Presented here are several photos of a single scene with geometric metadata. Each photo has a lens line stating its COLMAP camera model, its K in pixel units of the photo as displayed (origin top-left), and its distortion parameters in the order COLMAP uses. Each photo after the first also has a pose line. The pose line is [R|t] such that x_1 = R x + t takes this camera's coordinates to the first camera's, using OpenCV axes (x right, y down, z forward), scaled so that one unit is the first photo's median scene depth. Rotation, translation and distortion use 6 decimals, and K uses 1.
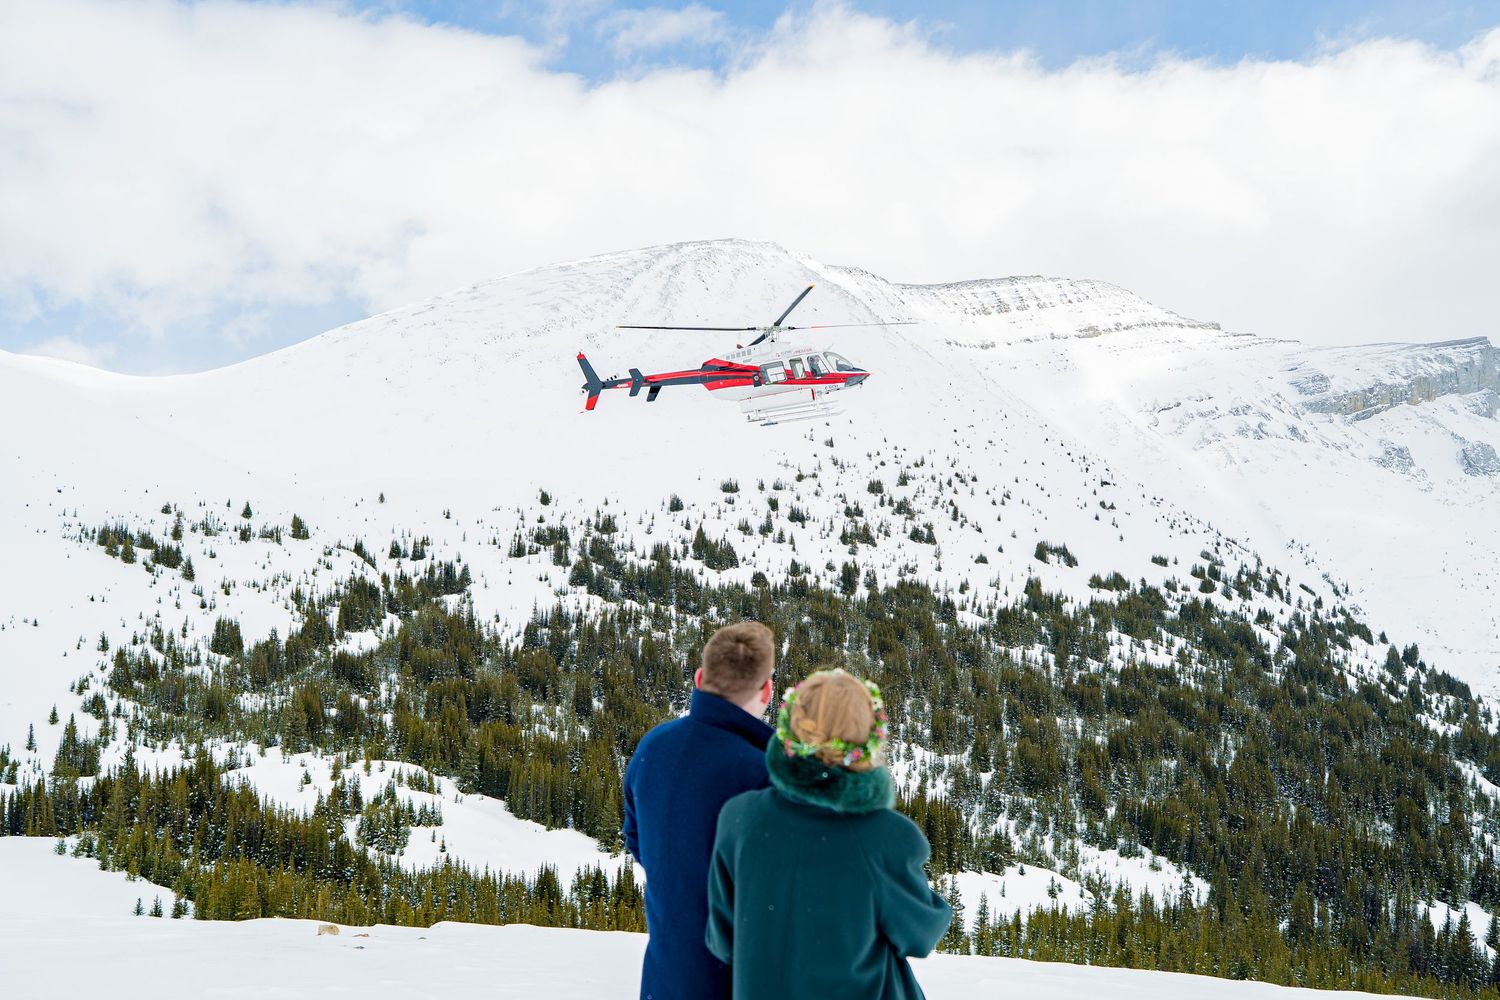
lens RADIAL K [[1197.9, 0, 766.5], [0, 1197.9, 511.0], [0, 0, 1]] dist [0.026398, 0.015527]
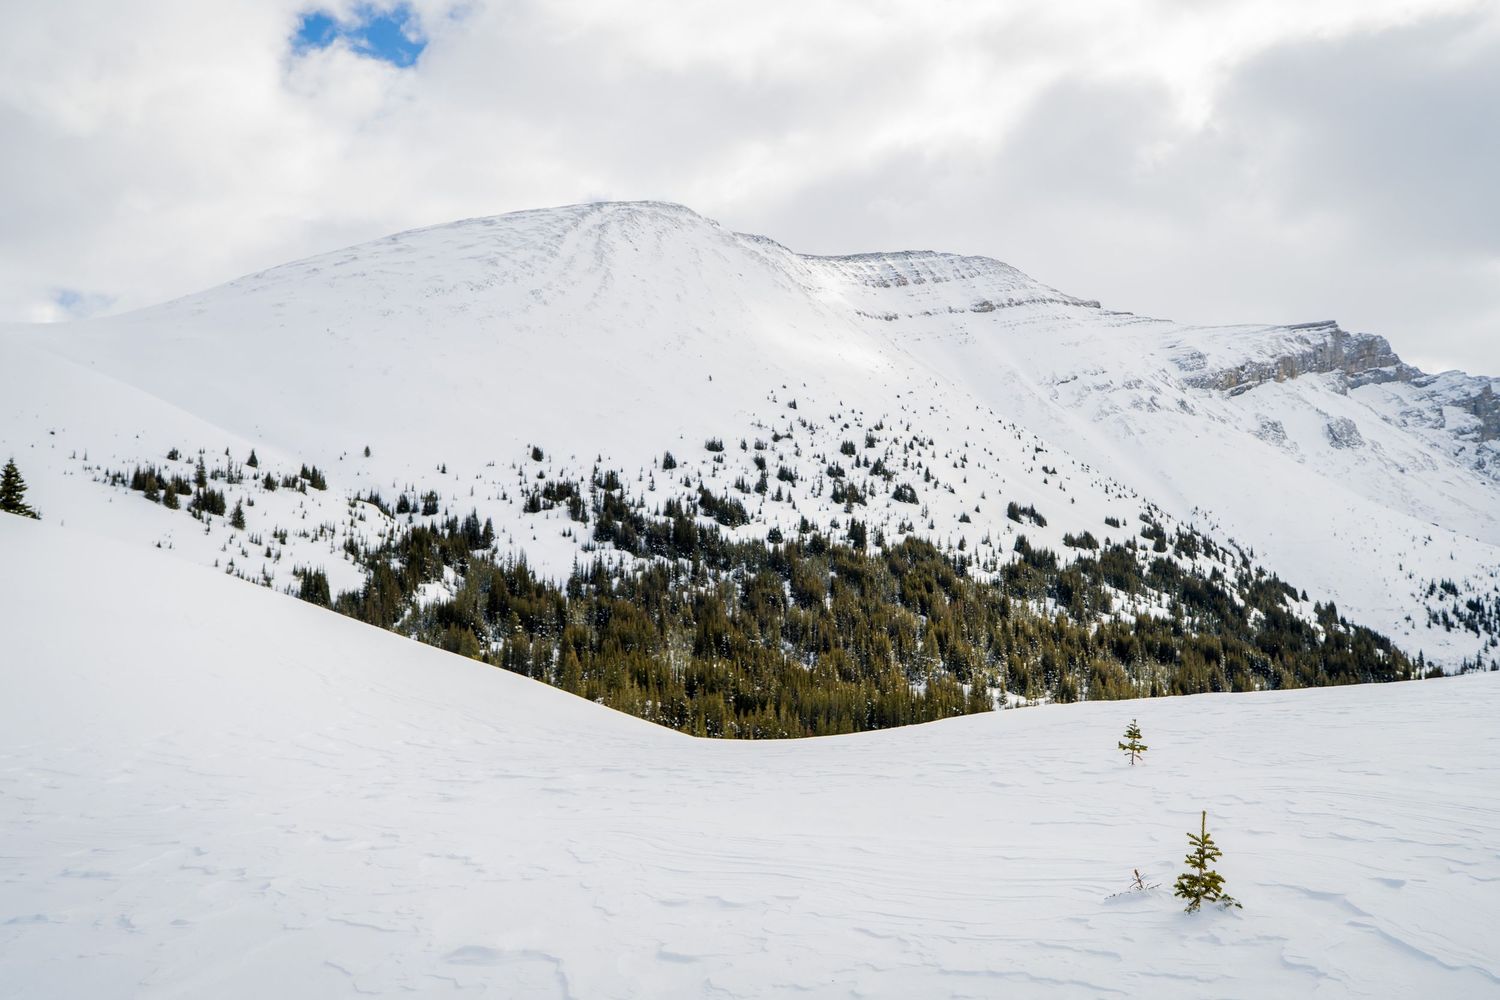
lens RADIAL K [[1207.5, 0, 724.8], [0, 1207.5, 493.0], [0, 0, 1]] dist [0.052673, -0.012208]
pose [[0.989360, 0.001647, 0.145477, -0.147128], [-0.001119, 0.999992, -0.003709, 0.019788], [-0.145482, 0.003507, 0.989355, 0.019396]]
